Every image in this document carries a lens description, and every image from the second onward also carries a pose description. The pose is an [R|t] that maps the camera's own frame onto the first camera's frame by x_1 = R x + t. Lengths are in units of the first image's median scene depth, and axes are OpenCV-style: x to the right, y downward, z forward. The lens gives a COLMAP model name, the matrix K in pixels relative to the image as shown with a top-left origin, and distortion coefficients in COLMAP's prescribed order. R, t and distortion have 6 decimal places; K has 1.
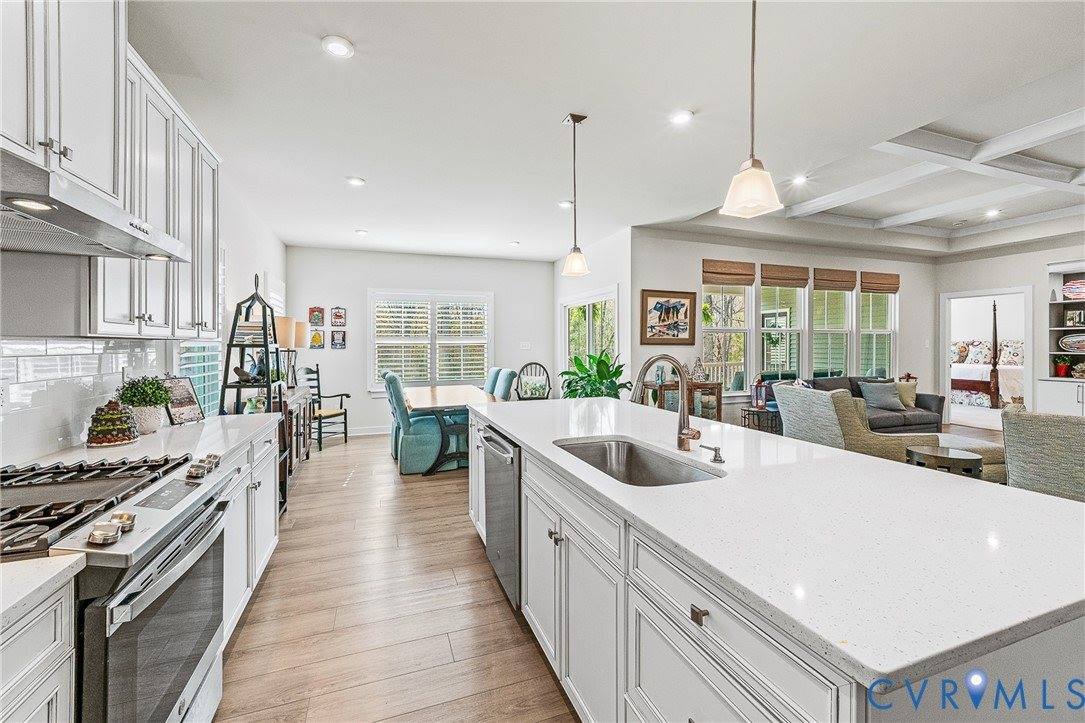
lens RADIAL K [[446.1, 0, 543.8], [0, 446.1, 345.9], [0, 0, 1]] dist [0.001211, 0.000408]
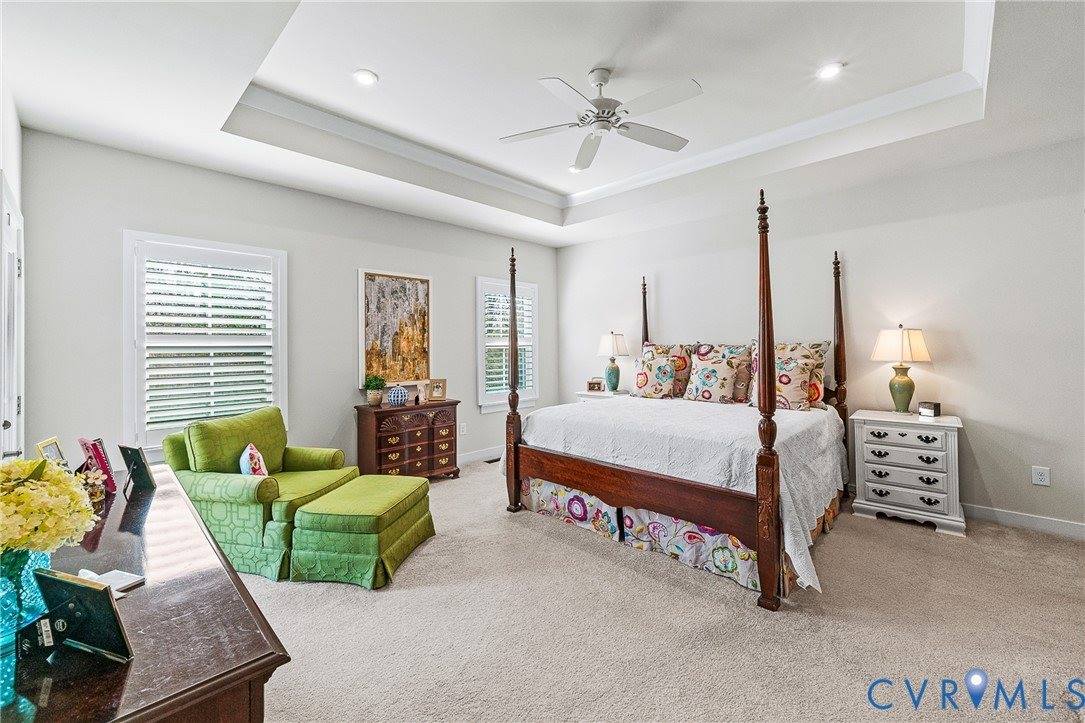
lens RADIAL K [[446.1, 0, 543.8], [0, 446.1, 345.9], [0, 0, 1]] dist [0.001211, 0.000408]
pose [[0.902820, -0.006203, 0.429975, 1.167051], [0.009699, 0.999935, -0.005939, -0.014249], [-0.429910, 0.009532, 0.902821, 1.229094]]
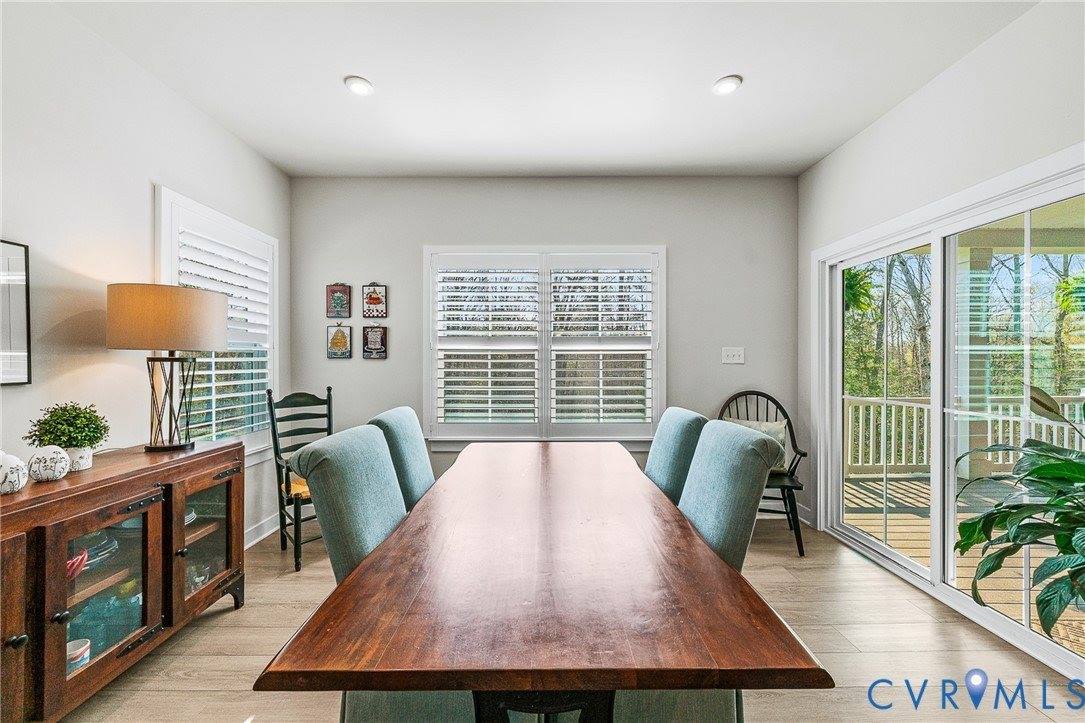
lens RADIAL K [[438.0, 0, 545.9], [0, 438.0, 367.3], [0, 0, 1]] dist [-0.002646, 0.000368]
pose [[0.940717, 0.009594, -0.339057, -0.087702], [-0.005273, 0.999893, 0.013663, 0.008930], [0.339151, -0.011065, 0.940667, 0.619661]]
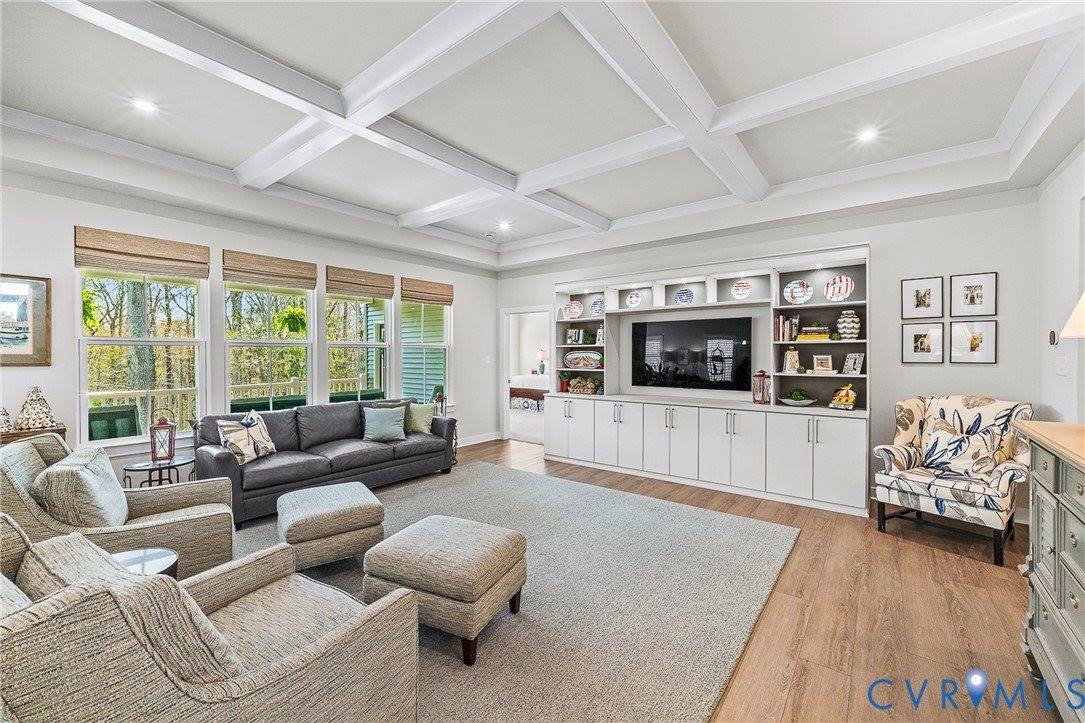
lens RADIAL K [[437.3, 0, 542.5], [0, 437.3, 361.5], [0, 0, 1]] dist [-0.000498, 0.000002]
pose [[0.857570, -0.005284, 0.514341, 0.578449], [-0.000745, 0.999933, 0.011515, -0.013882], [-0.514367, -0.010258, 0.857509, 0.142005]]
